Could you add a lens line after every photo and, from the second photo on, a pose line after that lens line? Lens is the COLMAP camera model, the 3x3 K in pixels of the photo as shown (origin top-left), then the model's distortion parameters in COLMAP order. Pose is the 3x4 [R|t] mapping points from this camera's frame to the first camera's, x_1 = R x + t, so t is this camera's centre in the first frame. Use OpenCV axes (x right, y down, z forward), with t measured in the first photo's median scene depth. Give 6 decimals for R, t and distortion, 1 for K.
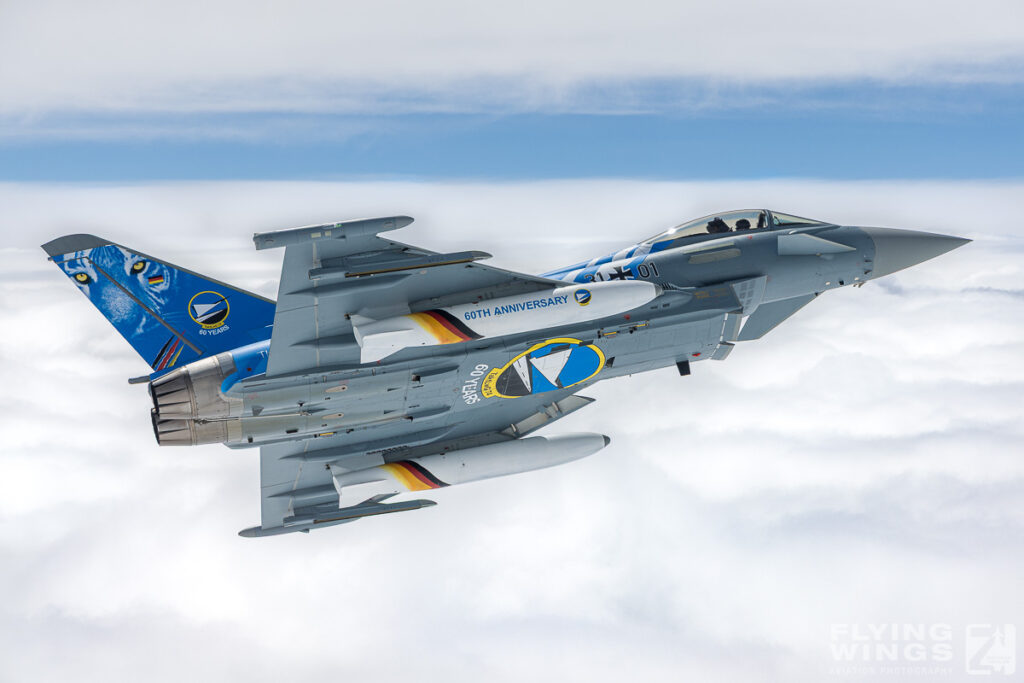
lens RADIAL K [[2691.9, 0, 577.7], [0, 2691.9, 365.7], [0, 0, 1]] dist [0.031169, -0.698698]
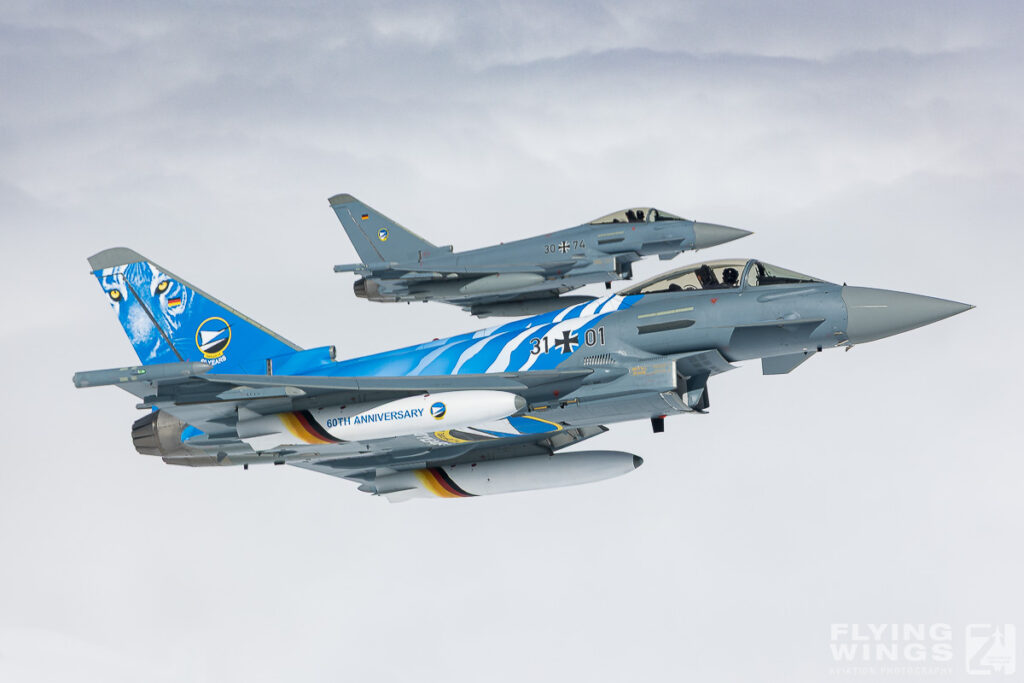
lens RADIAL K [[3526.0, 0, 512.0], [0, 3526.0, 341.5], [0, 0, 1]] dist [-0.060588, -0.720308]
pose [[0.844433, 0.111824, -0.523859, 0.669412], [0.046031, 0.959201, 0.278953, -0.391556], [0.533680, -0.259671, 0.804833, -0.030338]]
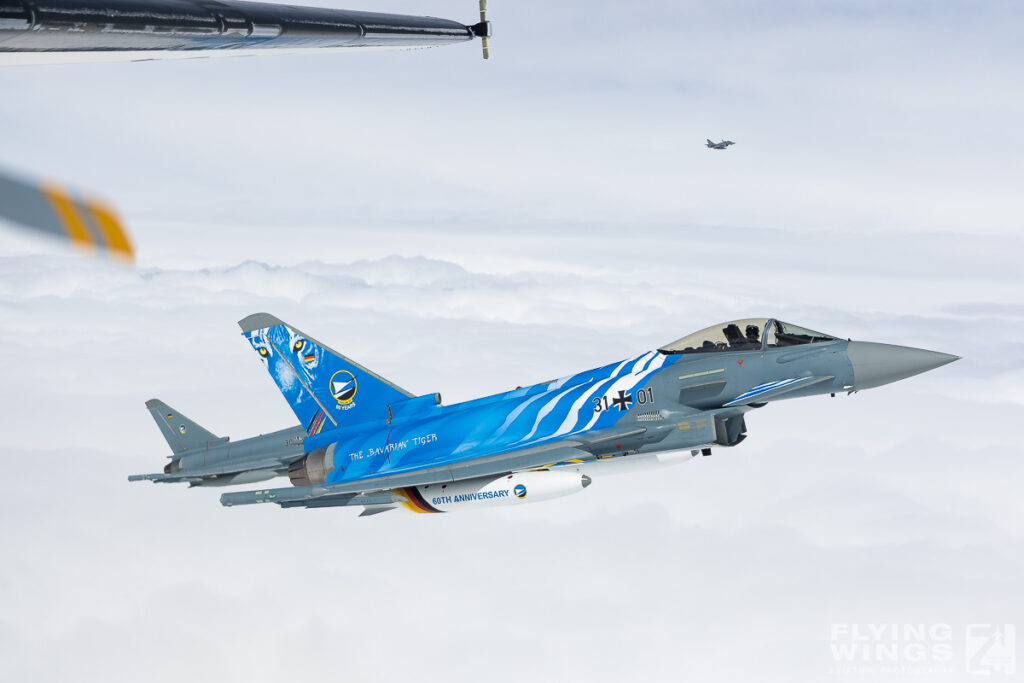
lens RADIAL K [[2166.1, 0, 512.0], [0, 2166.1, 341.5], [0, 0, 1]] dist [-0.026742, -0.166278]
pose [[0.817832, 0.136524, -0.559028, 0.503277], [0.183684, 0.858700, 0.478430, -0.518593], [0.545354, -0.493960, 0.677195, 0.353675]]
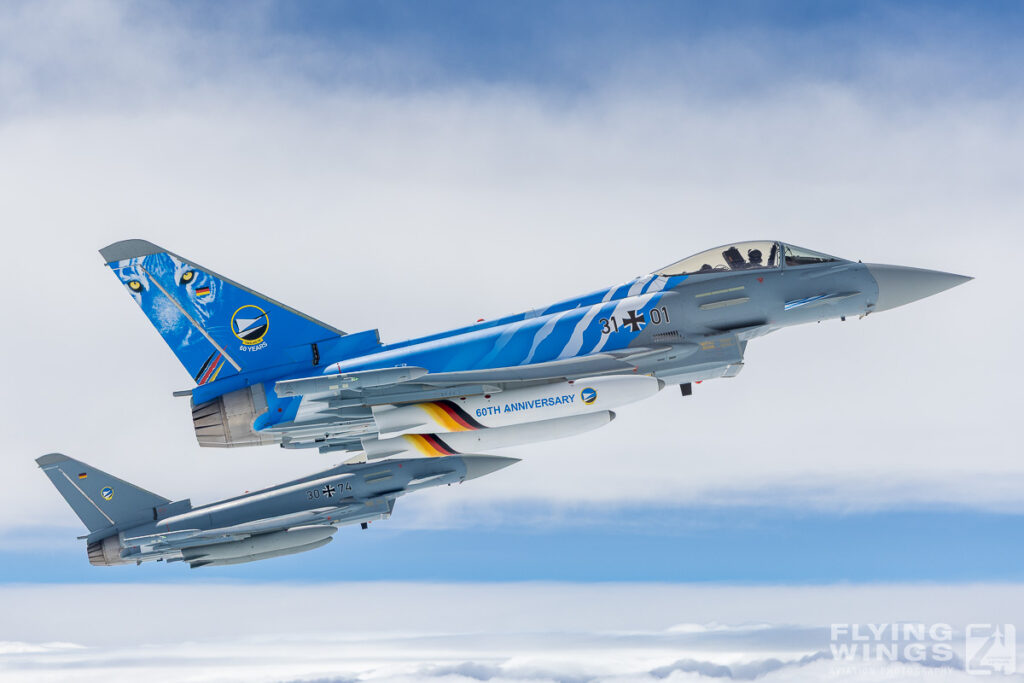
lens RADIAL K [[2167.9, 0, 488.0], [0, 2167.9, 338.9], [0, 0, 1]] dist [-0.026176, -0.221091]
pose [[0.993786, 0.094507, -0.058799, 0.009944], [-0.069604, 0.939898, 0.334285, -0.312823], [0.086857, -0.328115, 0.940636, 0.186504]]
